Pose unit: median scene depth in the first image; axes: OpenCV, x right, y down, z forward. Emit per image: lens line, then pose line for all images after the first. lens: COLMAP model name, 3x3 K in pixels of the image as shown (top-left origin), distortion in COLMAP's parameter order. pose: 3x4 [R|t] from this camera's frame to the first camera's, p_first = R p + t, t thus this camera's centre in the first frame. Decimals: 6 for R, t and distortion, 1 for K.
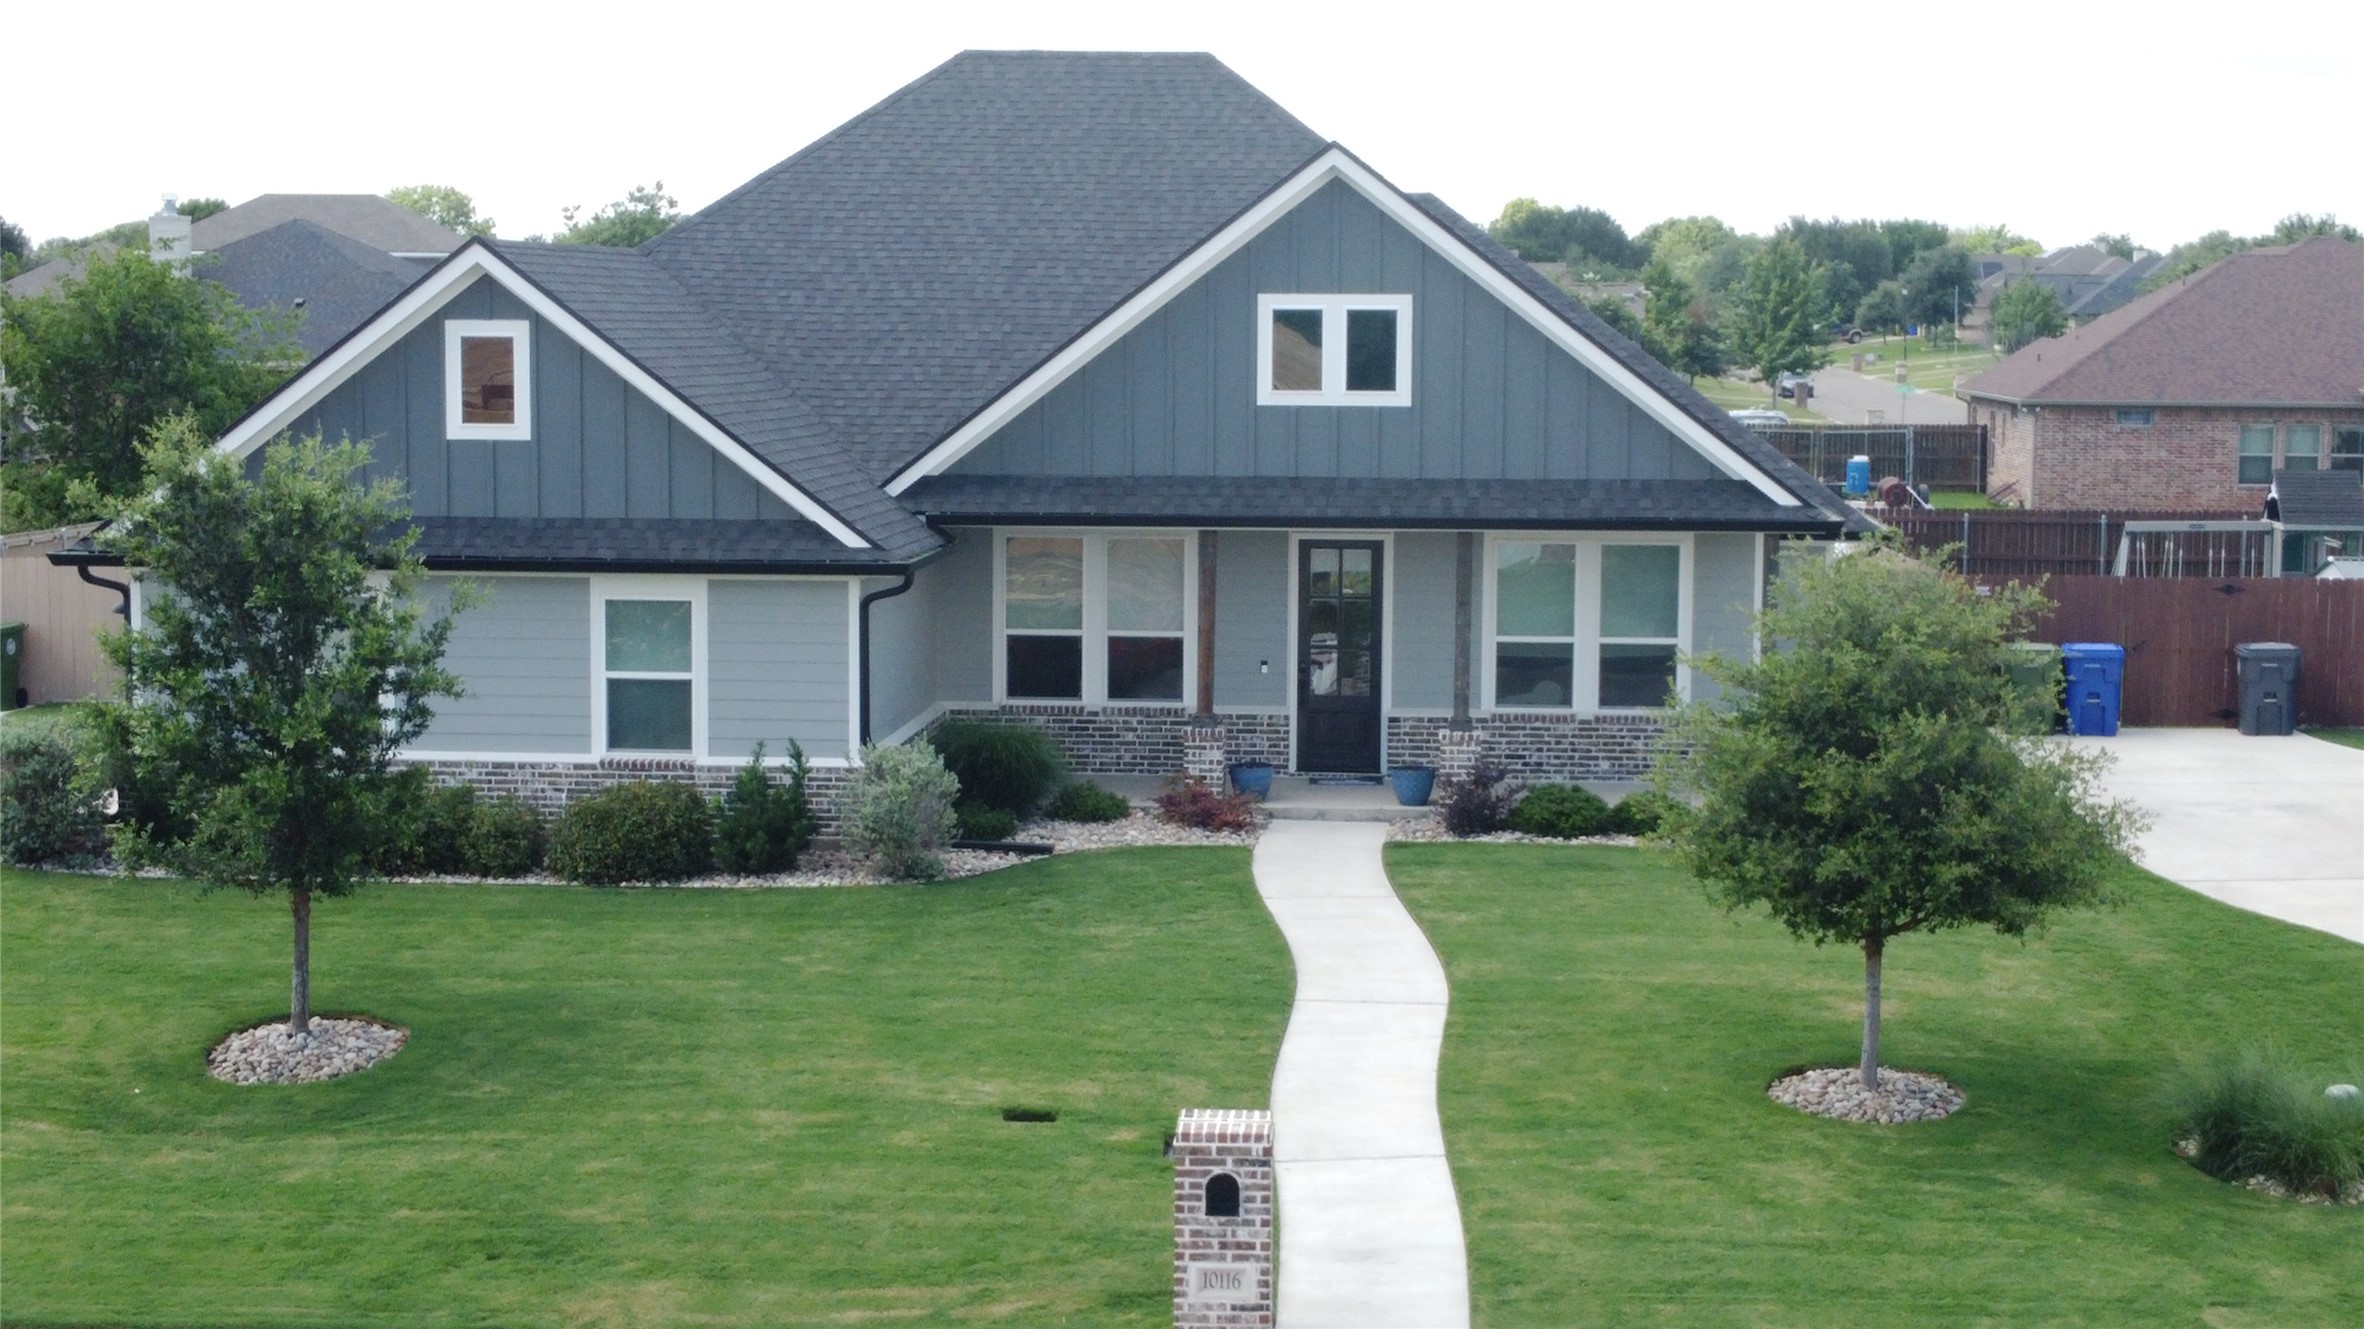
lens RADIAL K [[3526.6, 0, 1182.0], [0, 3526.6, 664.5], [0, 0, 1]] dist [-0.027148, 0.075964]
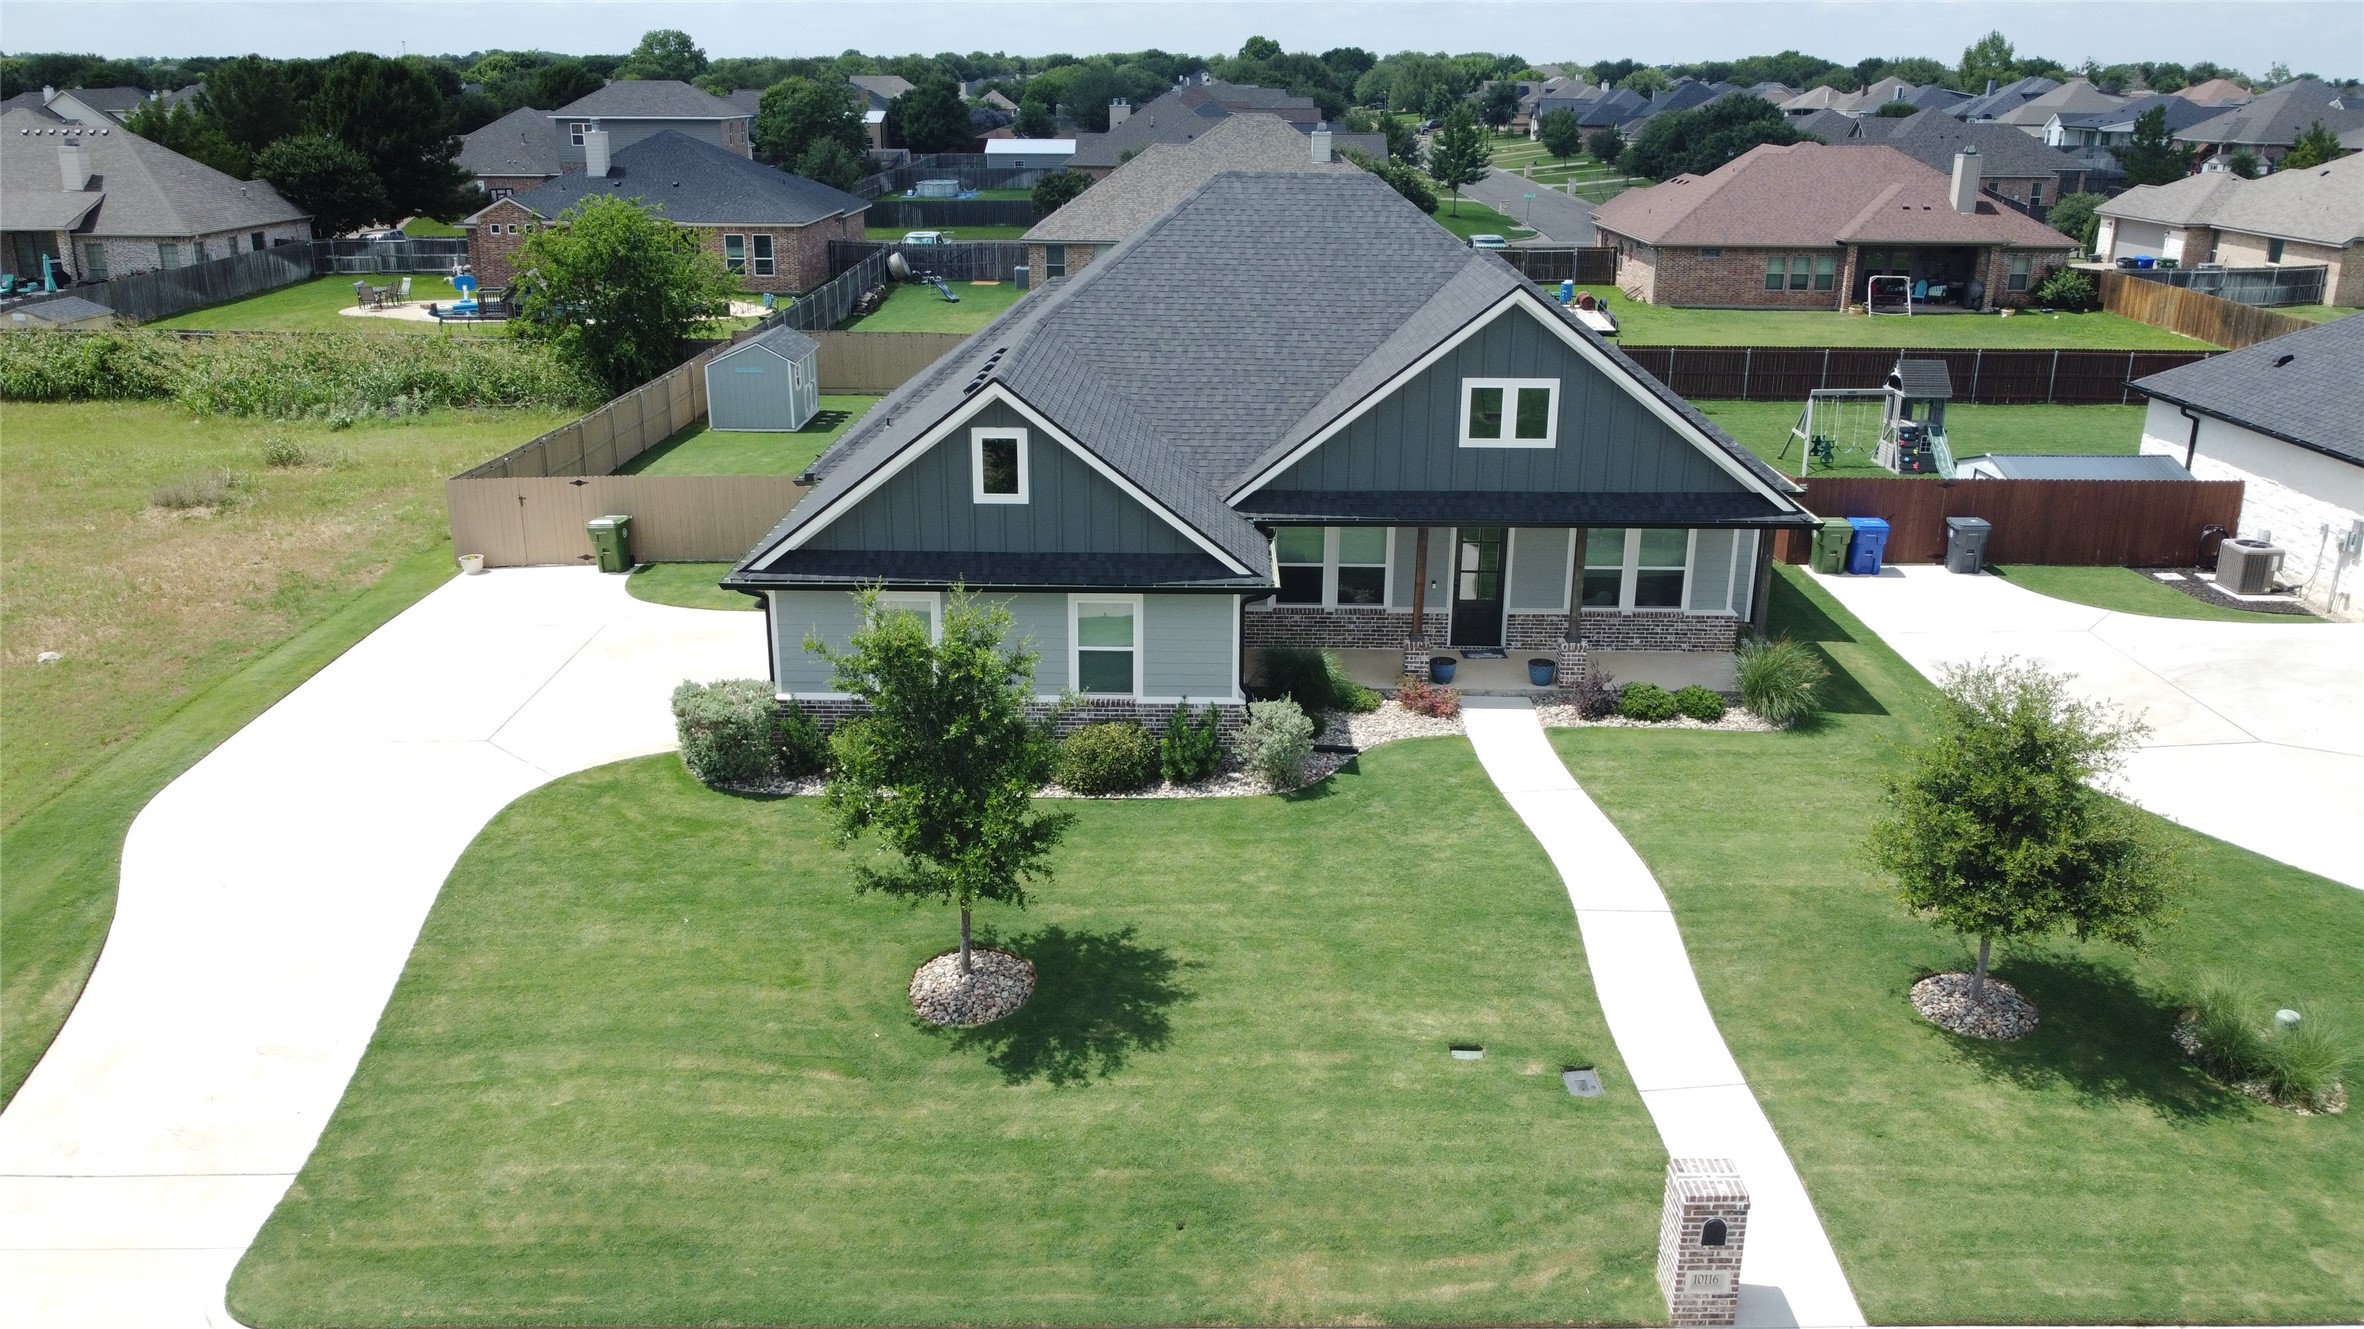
lens RADIAL K [[1775.9, 0, 1185.1], [0, 1775.9, 670.1], [0, 0, 1]] dist [-0.005426, -0.002445]
pose [[0.998060, -0.020450, 0.058806, -0.187789], [0.007432, 0.976897, 0.213580, -0.182430], [-0.061816, -0.212728, 0.975154, 0.247666]]
